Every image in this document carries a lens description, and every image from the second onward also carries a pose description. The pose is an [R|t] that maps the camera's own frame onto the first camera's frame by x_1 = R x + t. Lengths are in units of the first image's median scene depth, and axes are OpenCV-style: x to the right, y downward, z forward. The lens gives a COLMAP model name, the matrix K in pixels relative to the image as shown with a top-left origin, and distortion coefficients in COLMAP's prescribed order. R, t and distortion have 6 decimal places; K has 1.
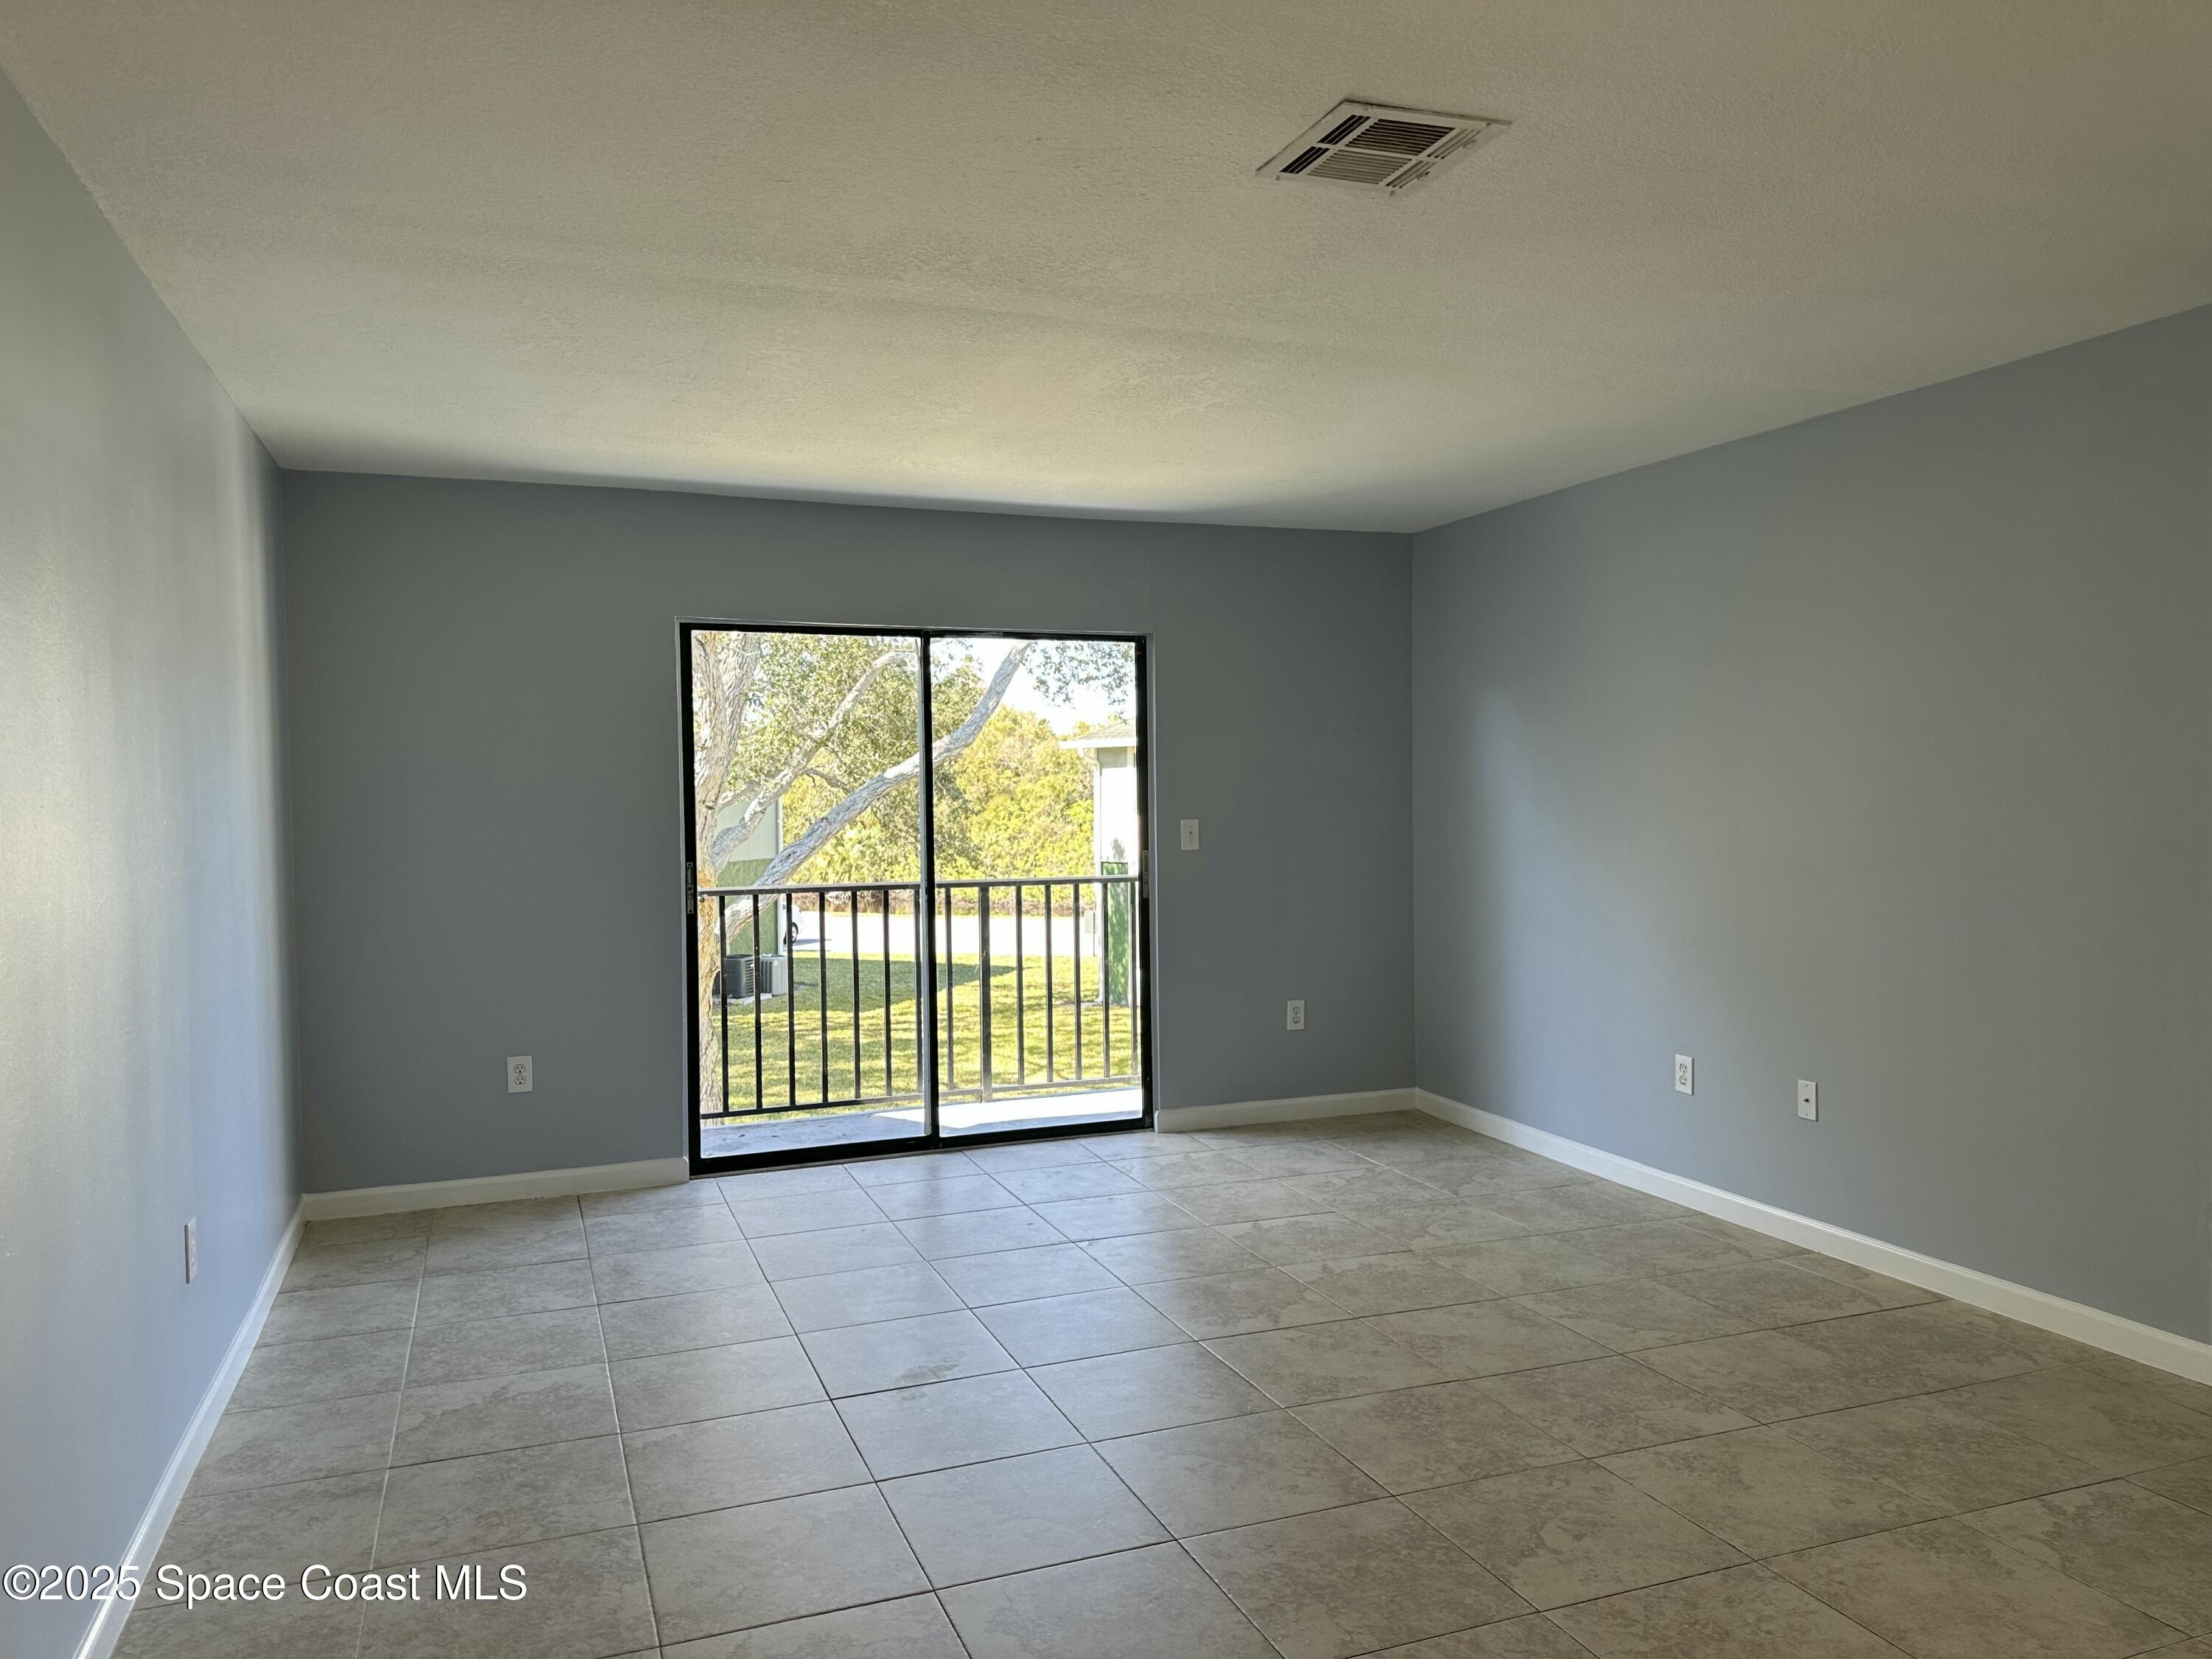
lens RADIAL K [[1552.7, 0, 1101.2], [0, 1552.7, 832.4], [0, 0, 1]] dist [0.001068, 0.000374]
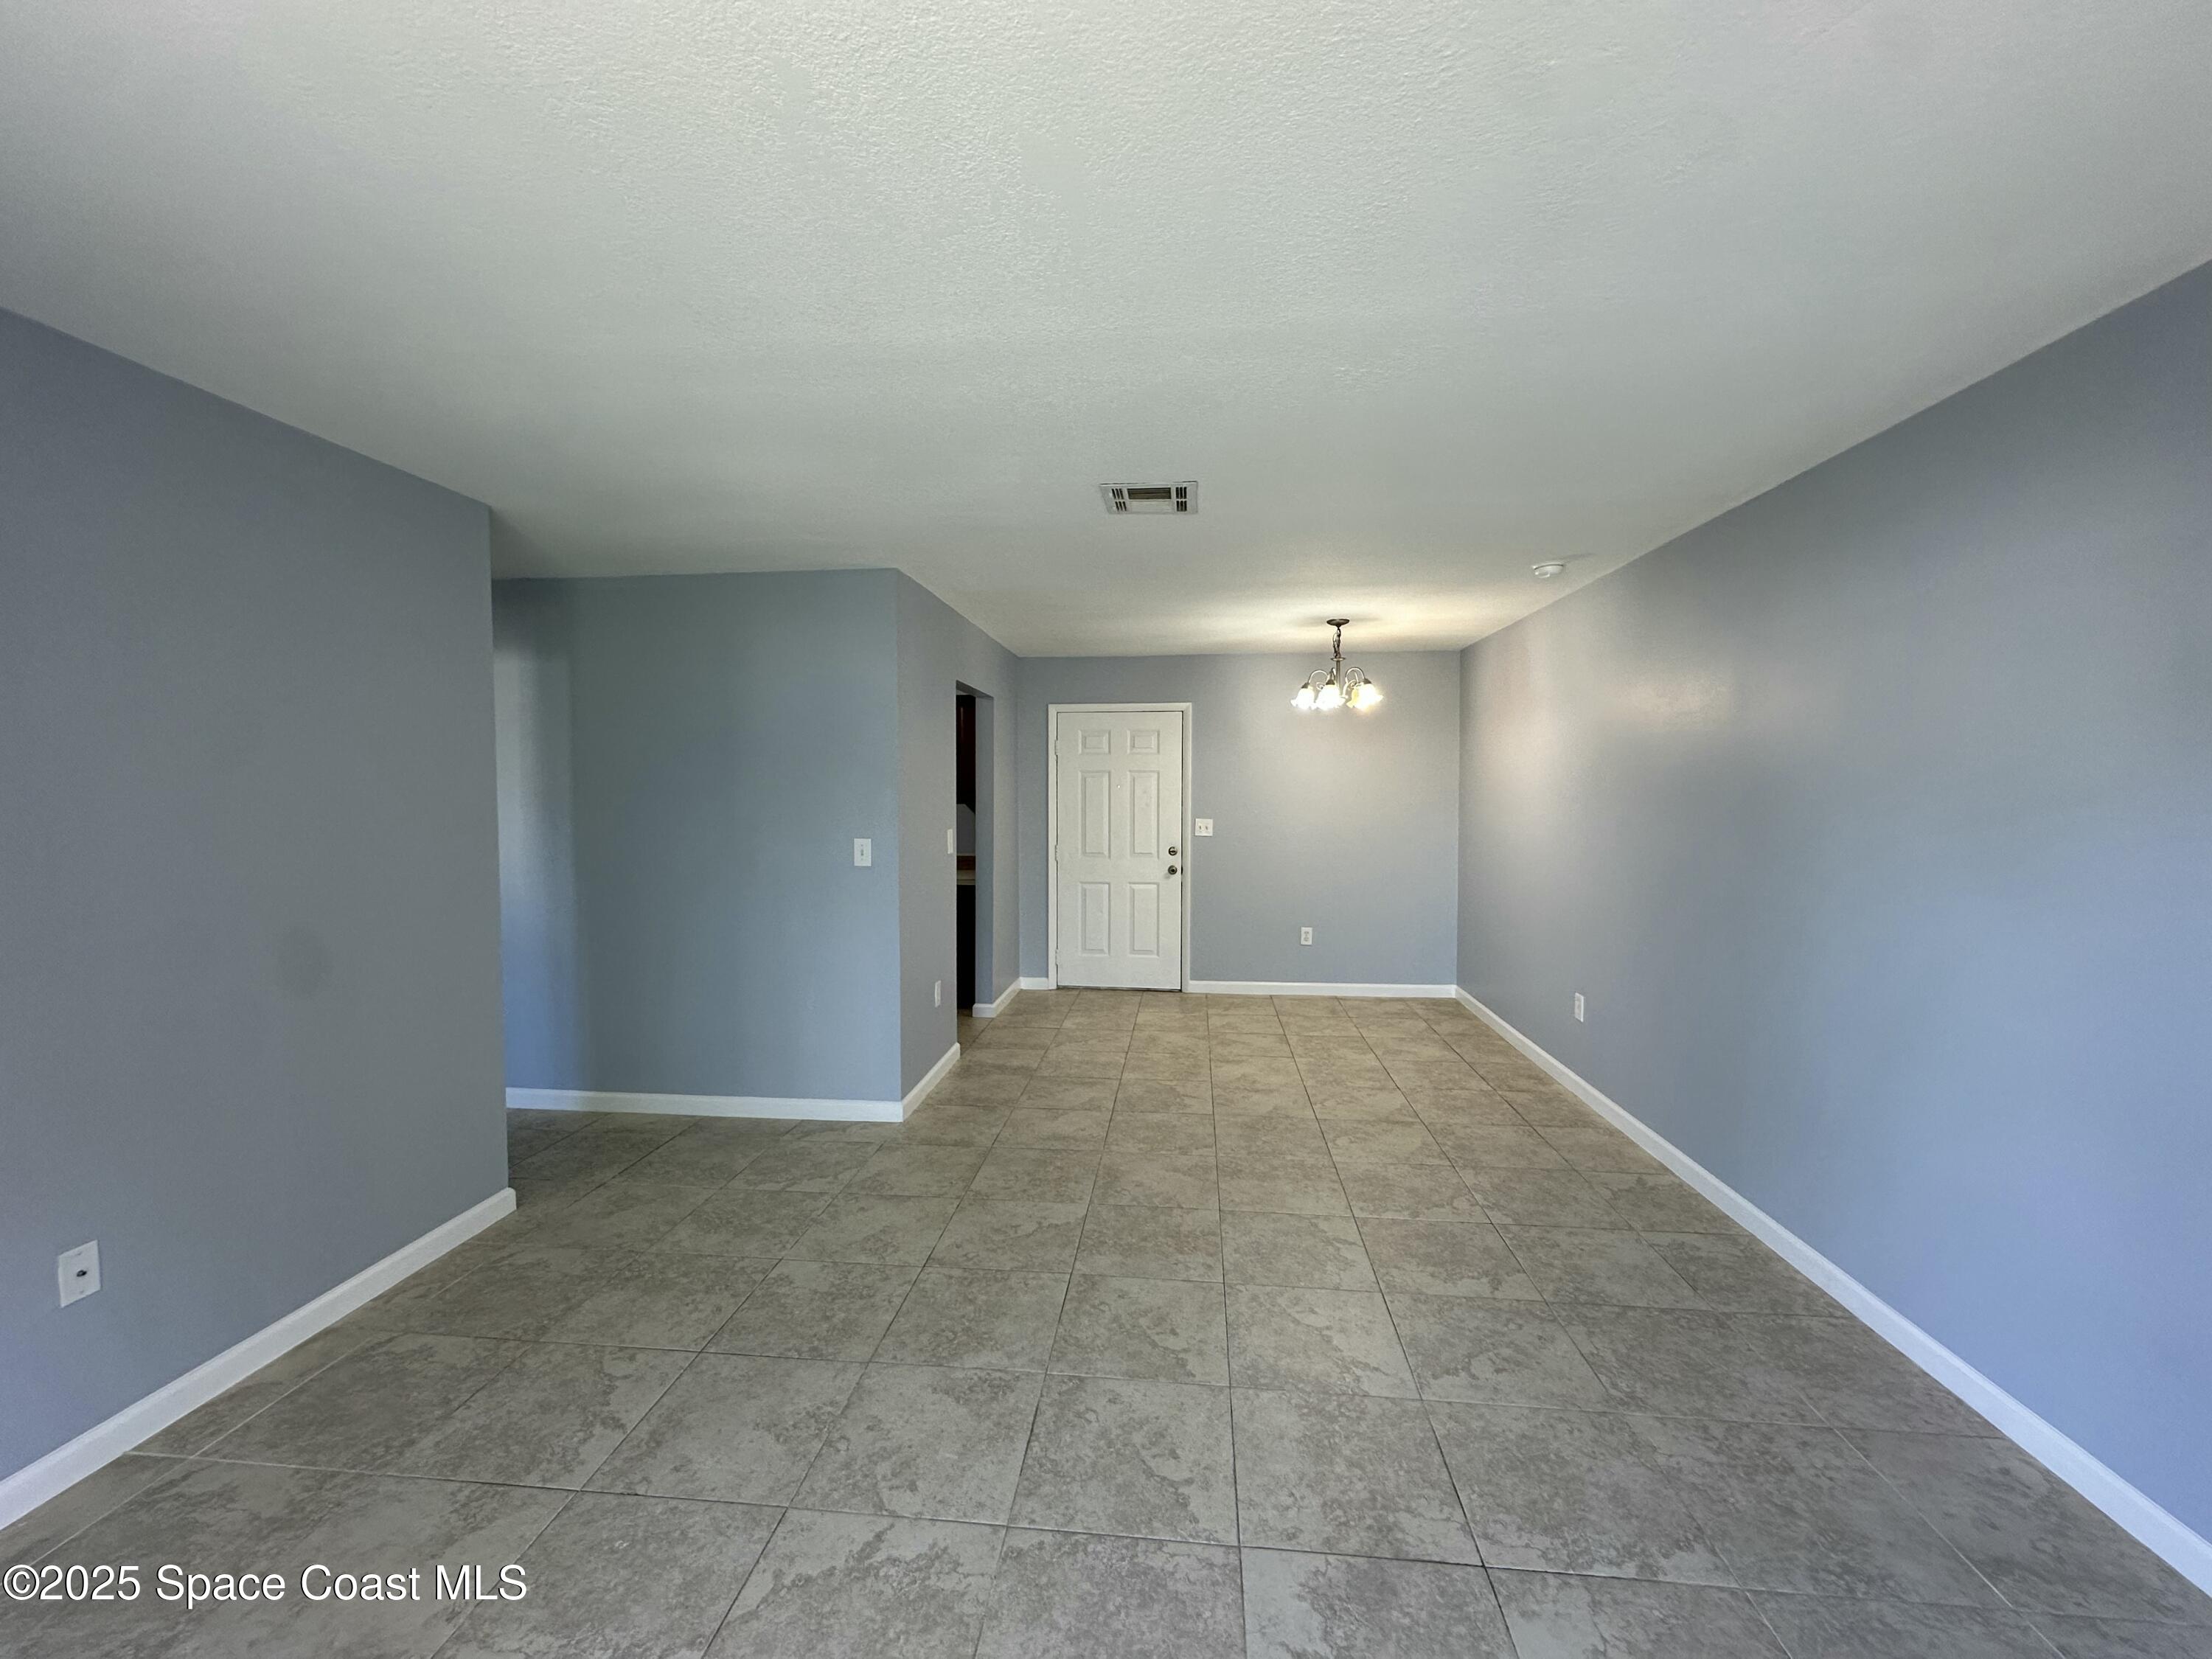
lens RADIAL K [[873.4, 0, 1100.5], [0, 873.4, 830.8], [0, 0, 1]] dist [0.005155, 0.000196]
pose [[-0.890245, -0.008171, 0.455408, -0.207180], [0.023732, 0.997649, 0.064291, -0.065327], [-0.454863, 0.068043, -0.887958, 1.525425]]
